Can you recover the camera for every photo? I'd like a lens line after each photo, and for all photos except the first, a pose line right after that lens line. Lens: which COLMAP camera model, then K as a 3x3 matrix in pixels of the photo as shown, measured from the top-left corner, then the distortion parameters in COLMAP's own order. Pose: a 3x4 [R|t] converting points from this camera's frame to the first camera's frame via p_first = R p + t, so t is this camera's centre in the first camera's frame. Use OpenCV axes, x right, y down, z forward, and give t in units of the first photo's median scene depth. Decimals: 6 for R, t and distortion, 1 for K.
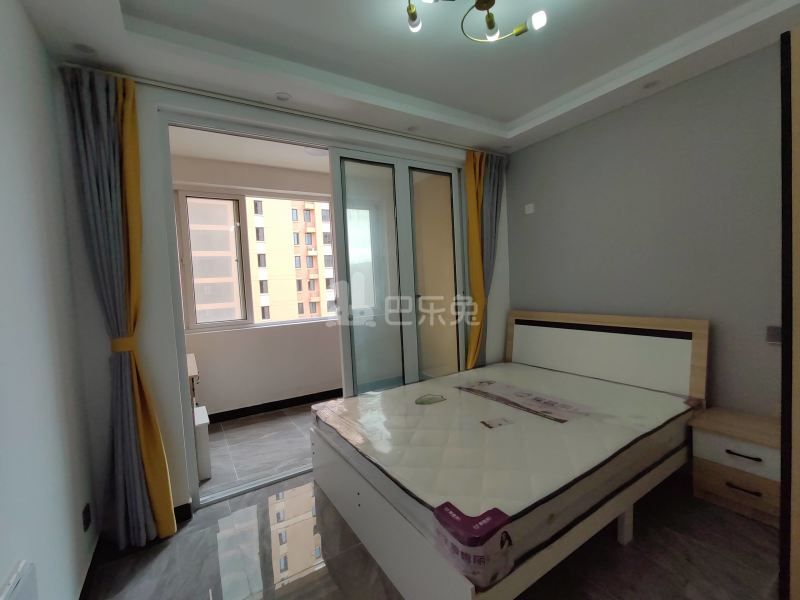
lens RADIAL K [[354.1, 0, 397.6], [0, 354.1, 301.1], [0, 0, 1]] dist [-0.015580, 0.006981]
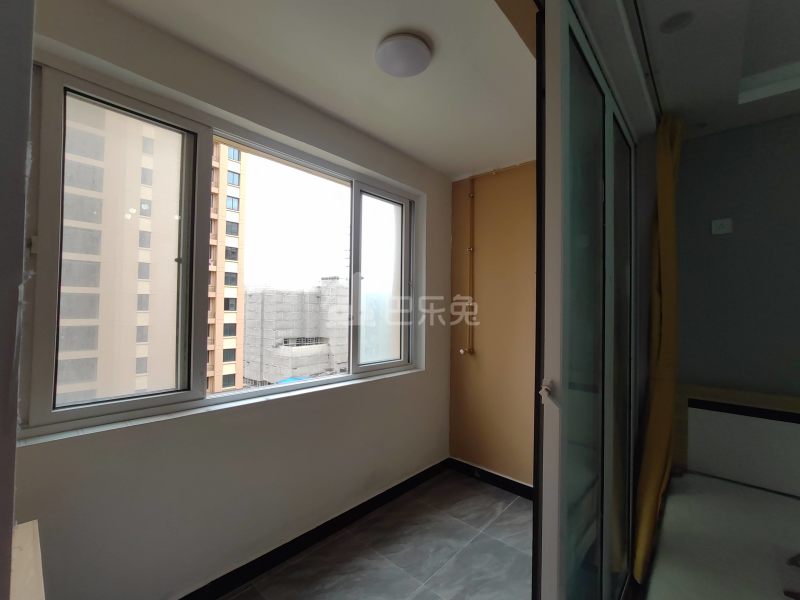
lens RADIAL K [[354.1, 0, 397.6], [0, 354.1, 301.1], [0, 0, 1]] dist [-0.015580, 0.006981]
pose [[0.958496, 0.070376, 0.276283, -0.338011], [-0.047411, 0.994907, -0.088945, -0.039615], [-0.281136, 0.072155, 0.956952, 0.535119]]
